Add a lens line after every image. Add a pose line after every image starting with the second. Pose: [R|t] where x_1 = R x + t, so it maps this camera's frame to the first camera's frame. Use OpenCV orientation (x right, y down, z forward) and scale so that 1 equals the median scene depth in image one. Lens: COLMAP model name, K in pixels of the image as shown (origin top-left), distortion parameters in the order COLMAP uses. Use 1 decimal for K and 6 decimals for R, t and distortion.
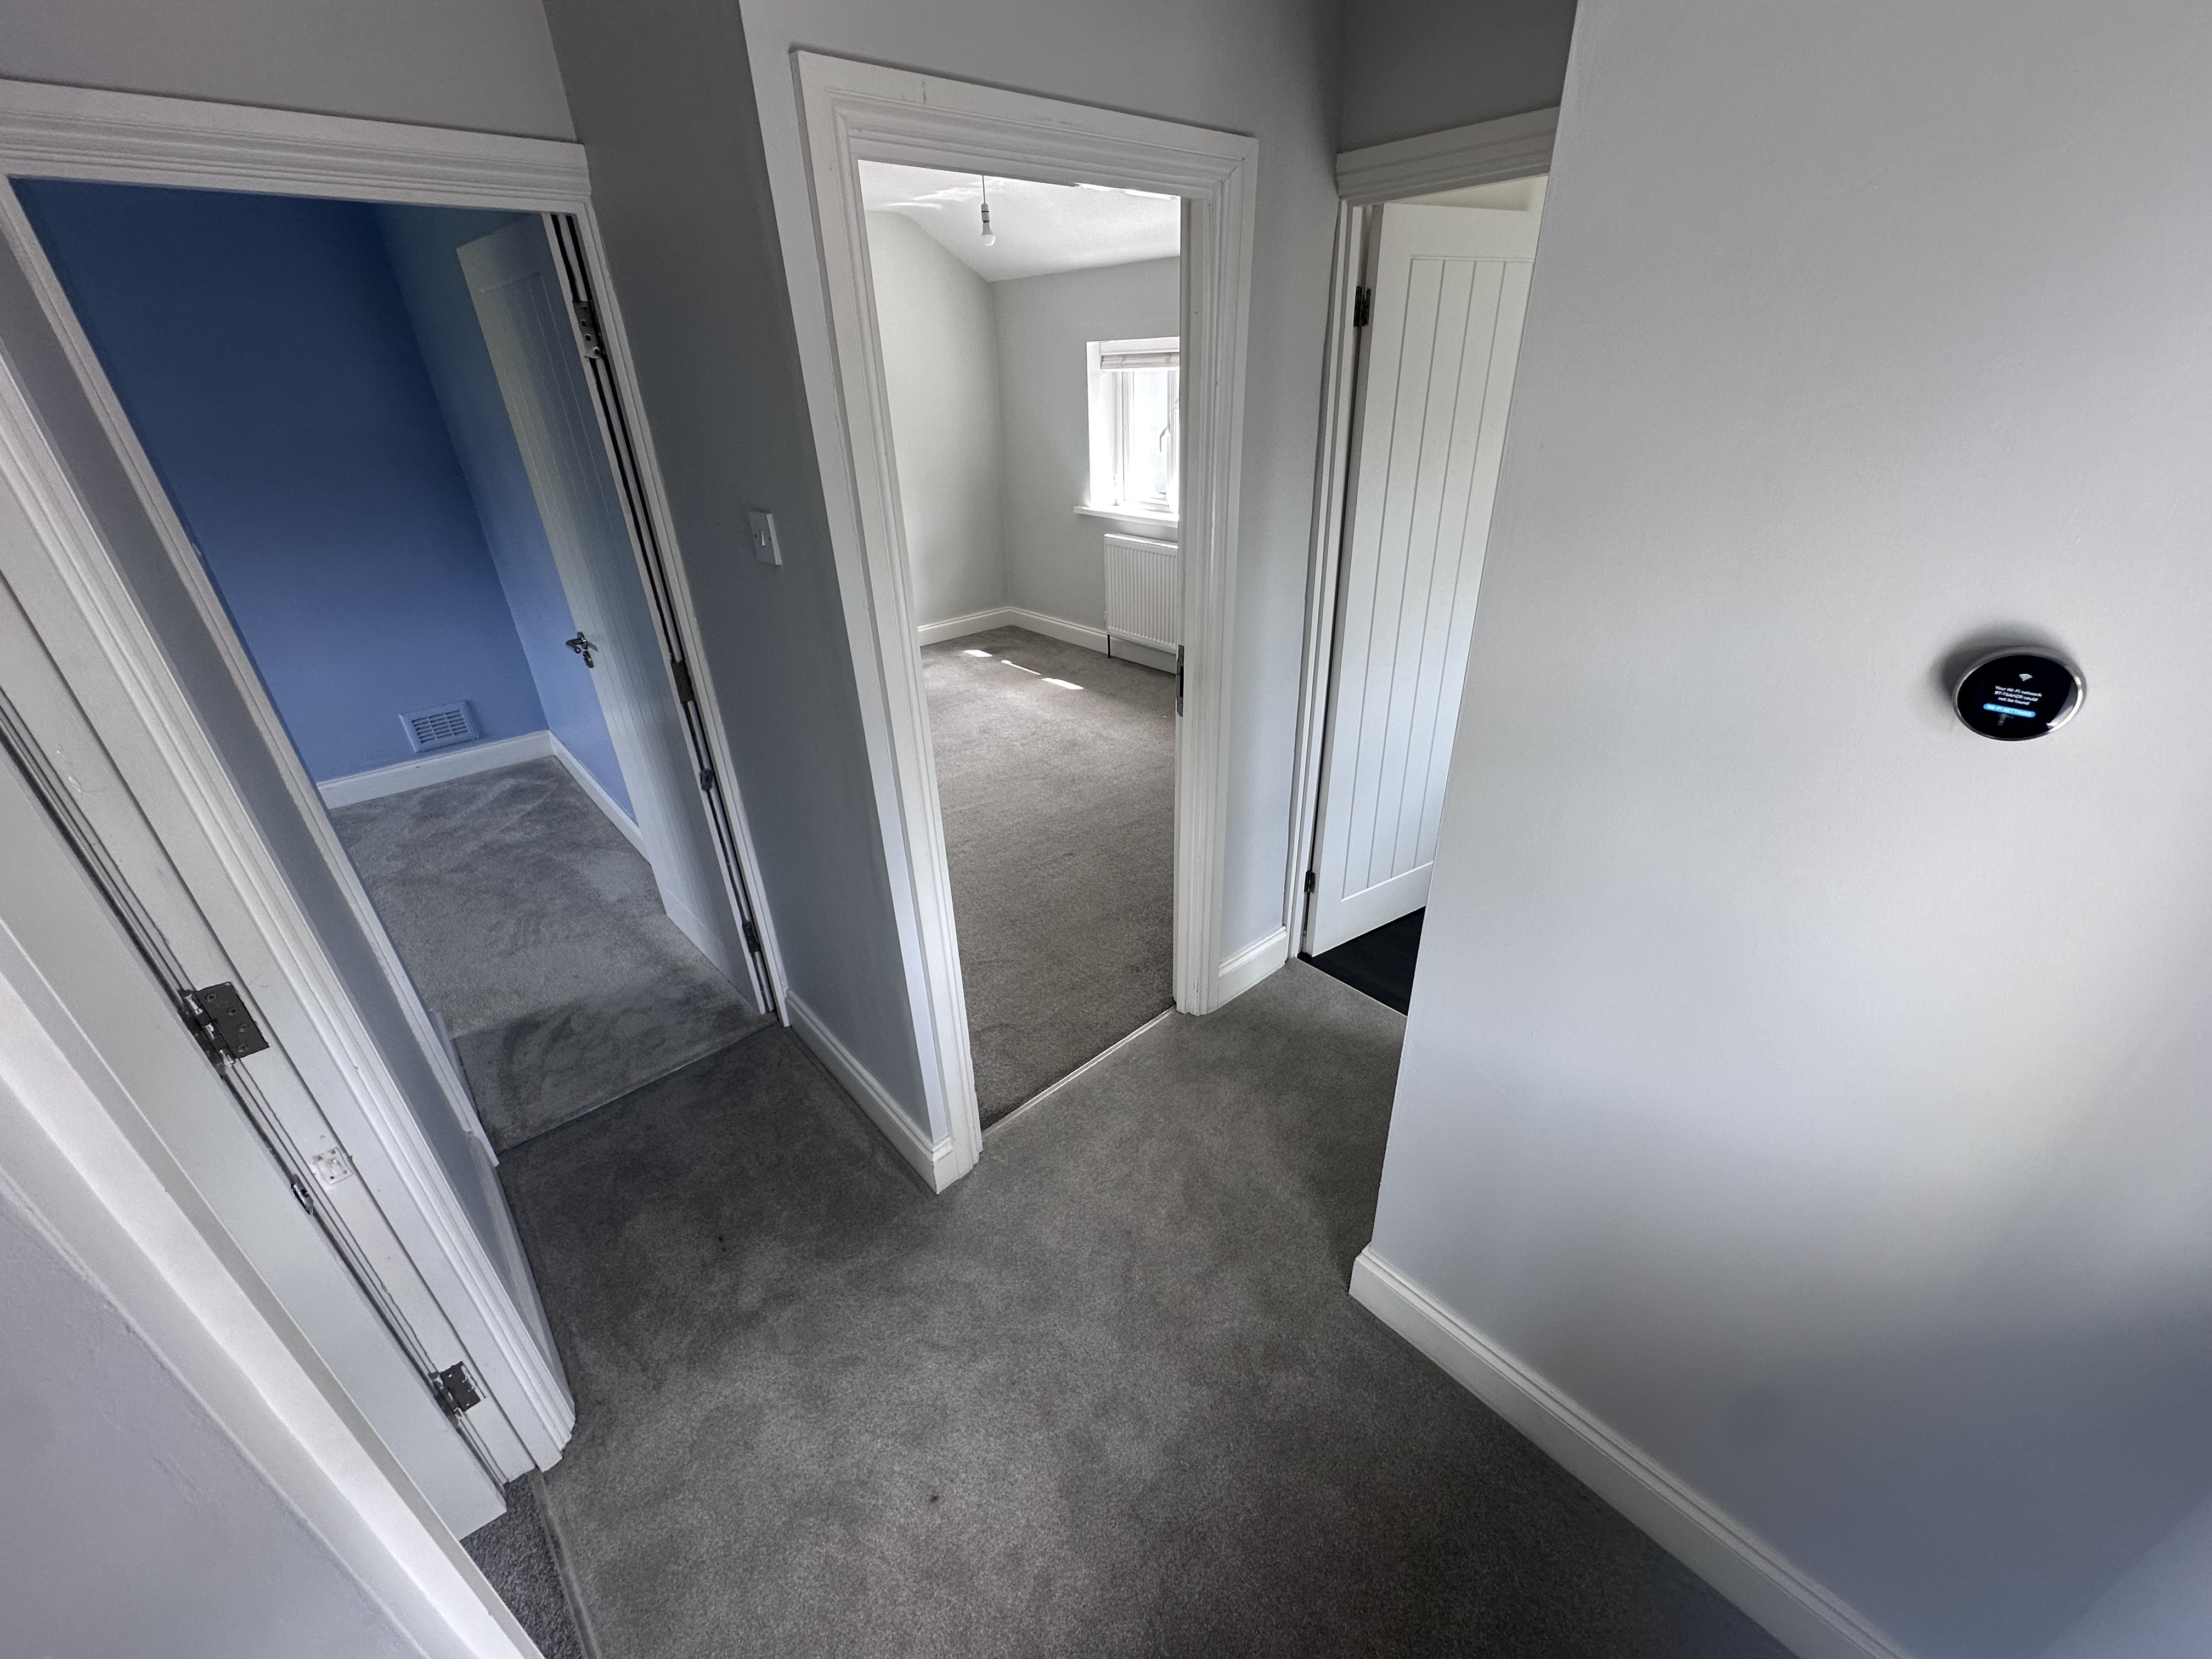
lens RADIAL K [[879.0, 0, 1105.4], [0, 879.0, 834.4], [0, 0, 1]] dist [-0.002809, -0.000634]
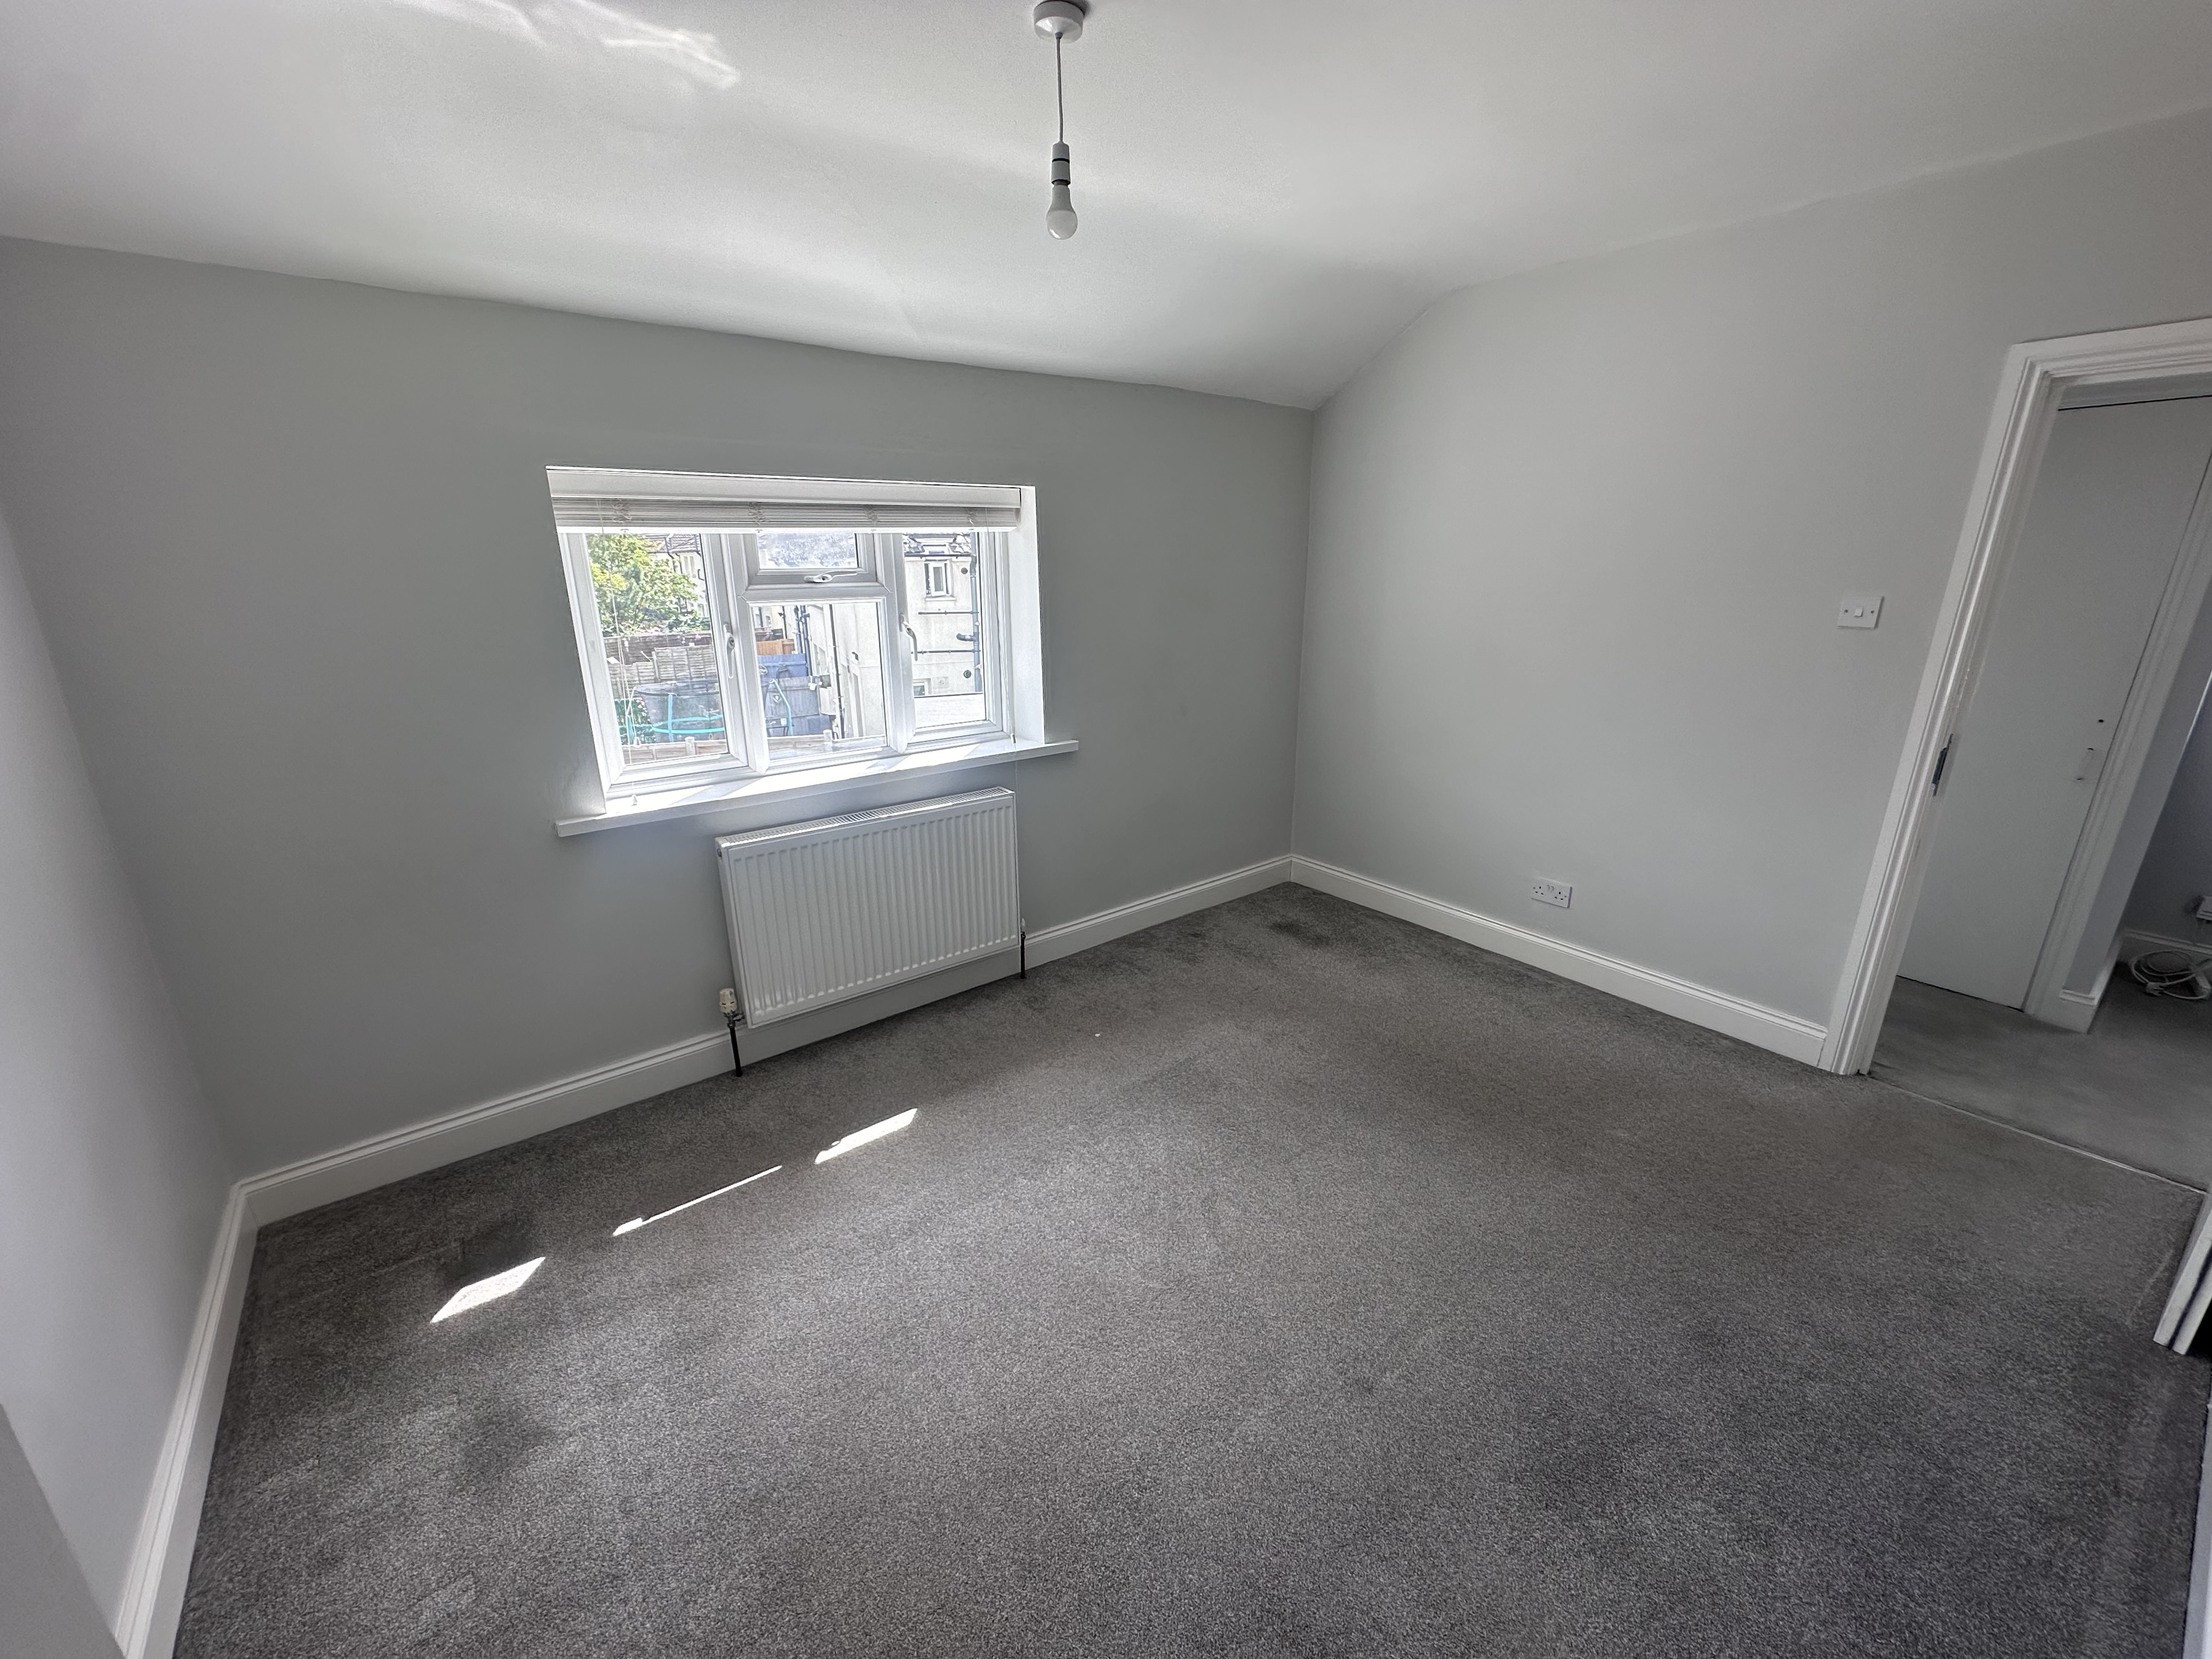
lens RADIAL K [[879.0, 0, 1105.4], [0, 879.0, 834.4], [0, 0, 1]] dist [-0.002809, -0.000634]
pose [[0.068987, -0.275860, 0.958719, -0.443949], [0.478756, 0.852270, 0.210781, -0.343483], [-0.875234, 0.444451, 0.190865, 0.713834]]
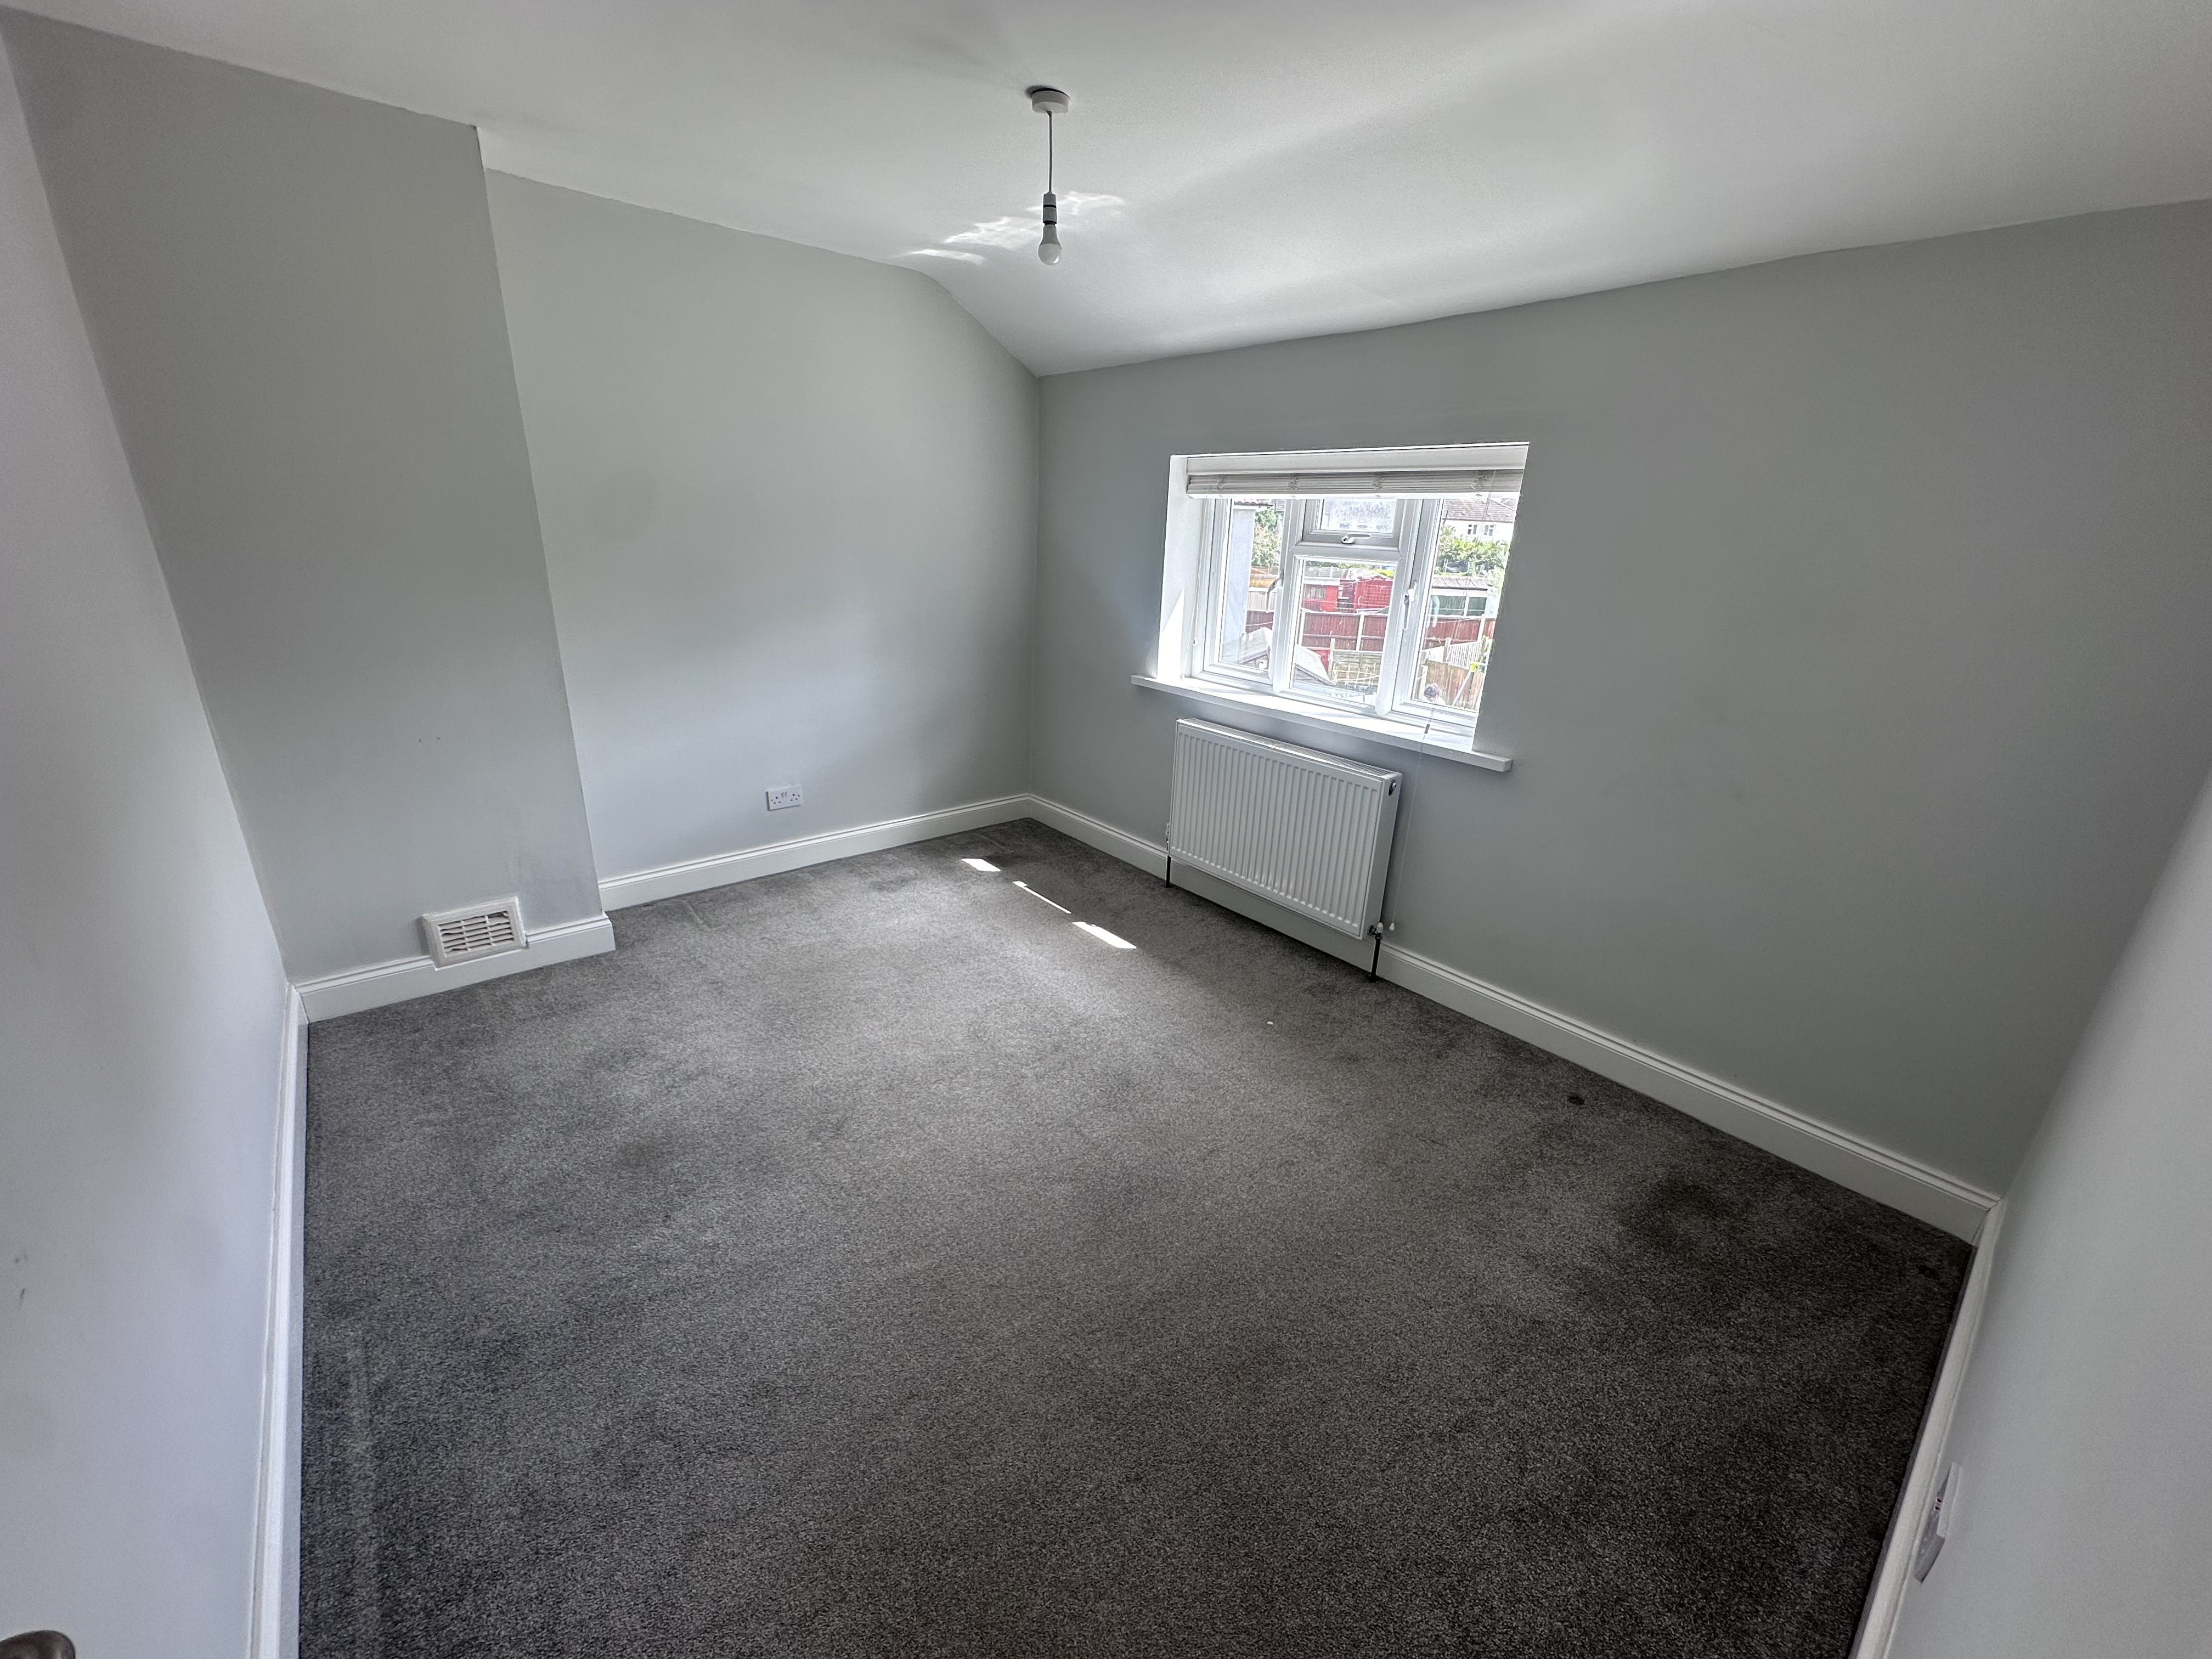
lens RADIAL K [[879.0, 0, 1105.4], [0, 879.0, 834.4], [0, 0, 1]] dist [-0.002809, -0.000634]
pose [[0.997721, 0.067370, -0.003672, -0.047789], [-0.067194, 0.987236, -0.144396, -0.147612], [-0.006102, 0.144313, 0.989513, 0.329683]]
